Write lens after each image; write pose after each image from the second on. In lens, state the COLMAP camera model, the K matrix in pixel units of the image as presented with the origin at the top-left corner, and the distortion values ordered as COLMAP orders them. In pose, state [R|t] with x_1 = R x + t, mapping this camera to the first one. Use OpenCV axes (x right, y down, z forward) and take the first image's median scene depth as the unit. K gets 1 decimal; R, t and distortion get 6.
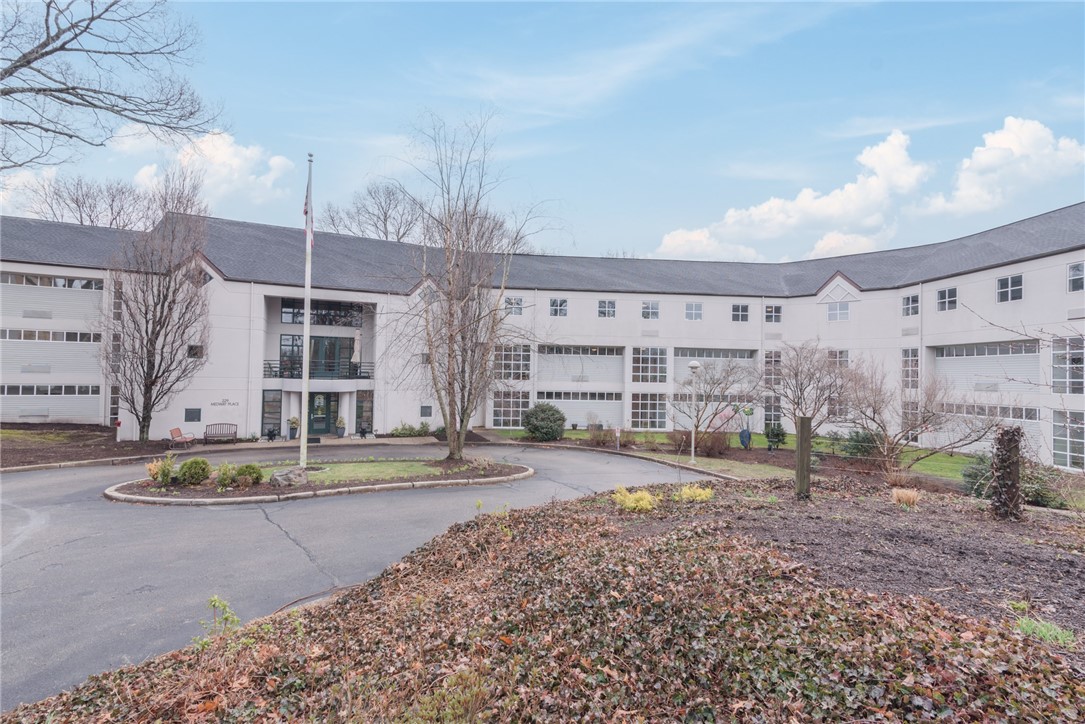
lens RADIAL K [[465.4, 0, 541.8], [0, 465.4, 377.1], [0, 0, 1]] dist [0.000612, -0.016816]
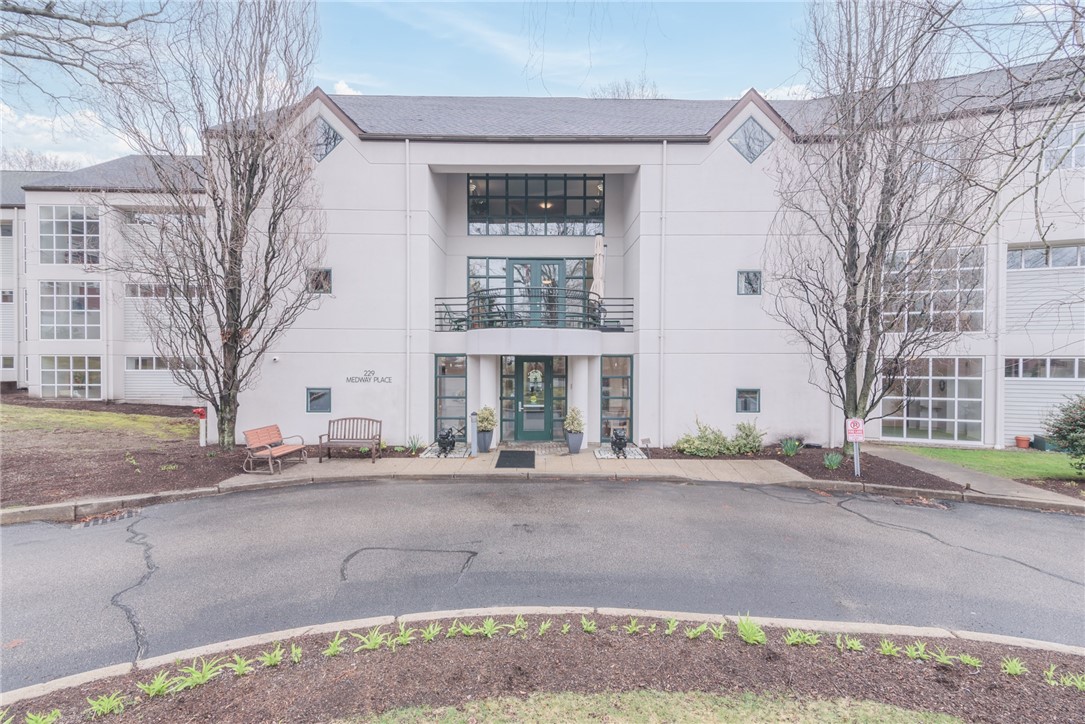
lens RADIAL K [[480.8, 0, 546.9], [0, 480.8, 366.4], [0, 0, 1]] dist [0.002172, 0.000076]
pose [[0.903039, -0.013161, -0.429357, -0.239984], [0.013398, 0.999907, -0.002472, 0.042449], [0.429350, -0.003520, 0.903131, 0.535989]]
